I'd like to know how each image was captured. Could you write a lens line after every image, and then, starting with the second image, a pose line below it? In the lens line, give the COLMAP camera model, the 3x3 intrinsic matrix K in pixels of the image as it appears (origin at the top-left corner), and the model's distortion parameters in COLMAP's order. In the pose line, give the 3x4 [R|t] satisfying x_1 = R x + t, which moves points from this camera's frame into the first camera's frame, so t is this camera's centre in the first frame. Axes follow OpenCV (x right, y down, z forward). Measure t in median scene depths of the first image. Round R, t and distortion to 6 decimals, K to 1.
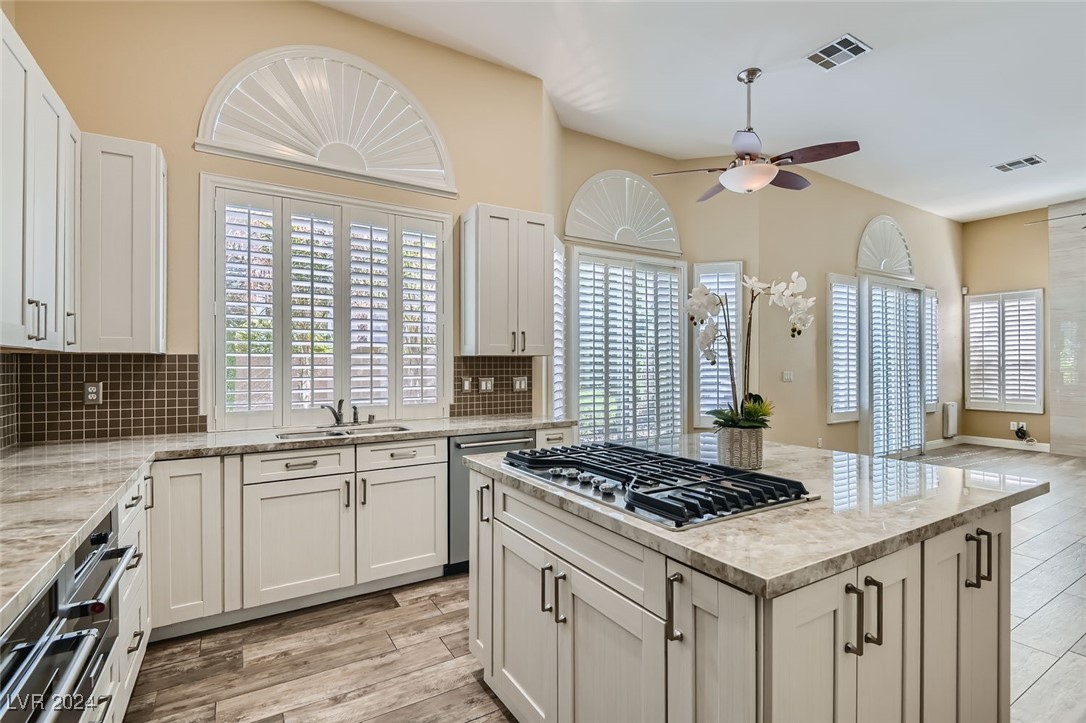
lens RADIAL K [[497.7, 0, 543.2], [0, 497.7, 365.7], [0, 0, 1]] dist [0.000263, -0.003291]
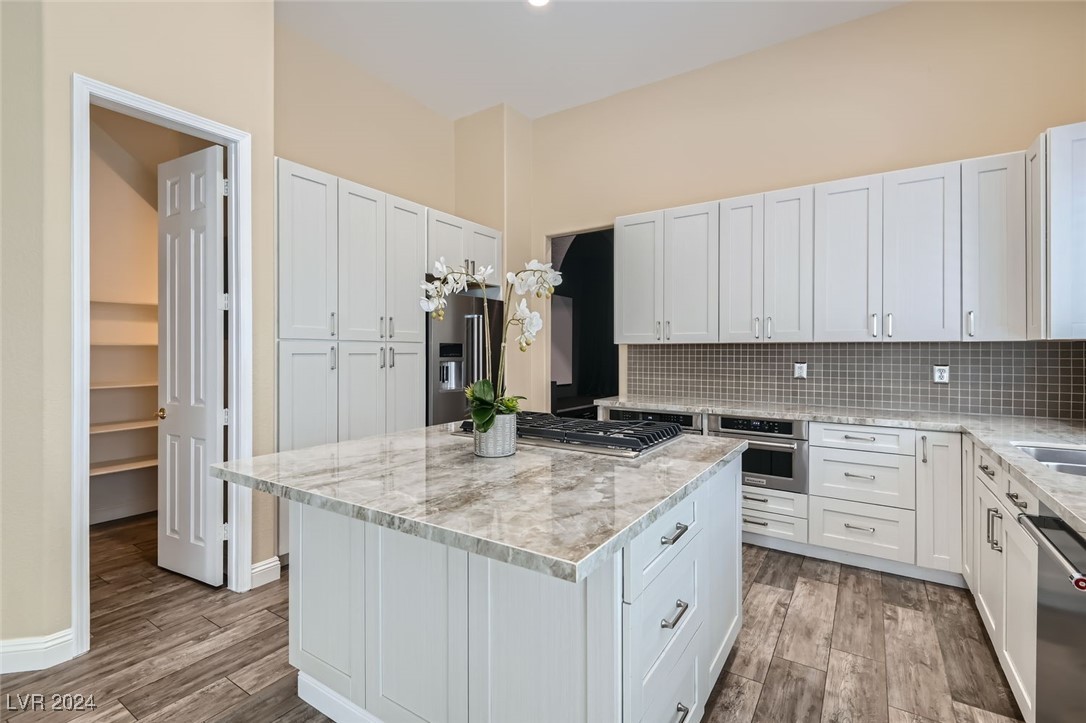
lens RADIAL K [[497.7, 0, 533.6], [0, 497.7, 353.2], [0, 0, 1]] dist [0.000263, -0.003291]
pose [[-0.908994, 0.000798, -0.416808, 0.391254], [-0.002996, 0.999960, 0.008450, -0.002207], [0.416798, 0.008930, -0.908955, 1.017889]]
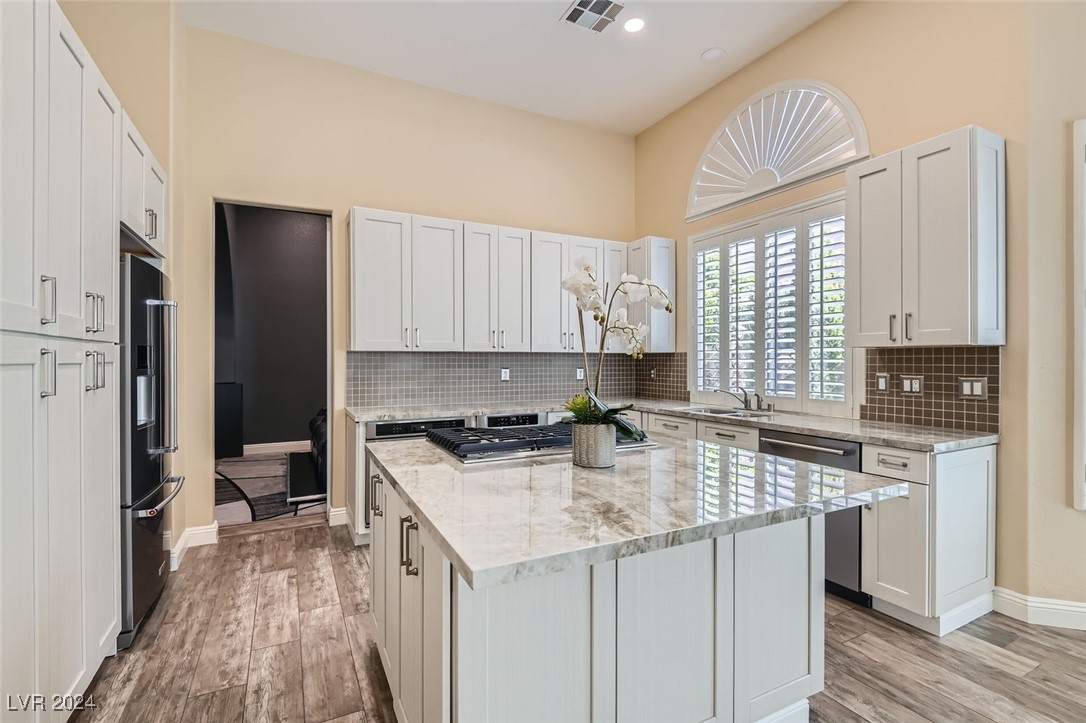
lens RADIAL K [[497.7, 0, 539.0], [0, 497.7, 359.1], [0, 0, 1]] dist [0.000263, -0.003291]
pose [[-0.072481, -0.001853, -0.997368, 0.718322], [-0.004195, 0.999990, -0.001553, 0.002568], [0.997361, 0.004071, -0.072488, 0.508848]]
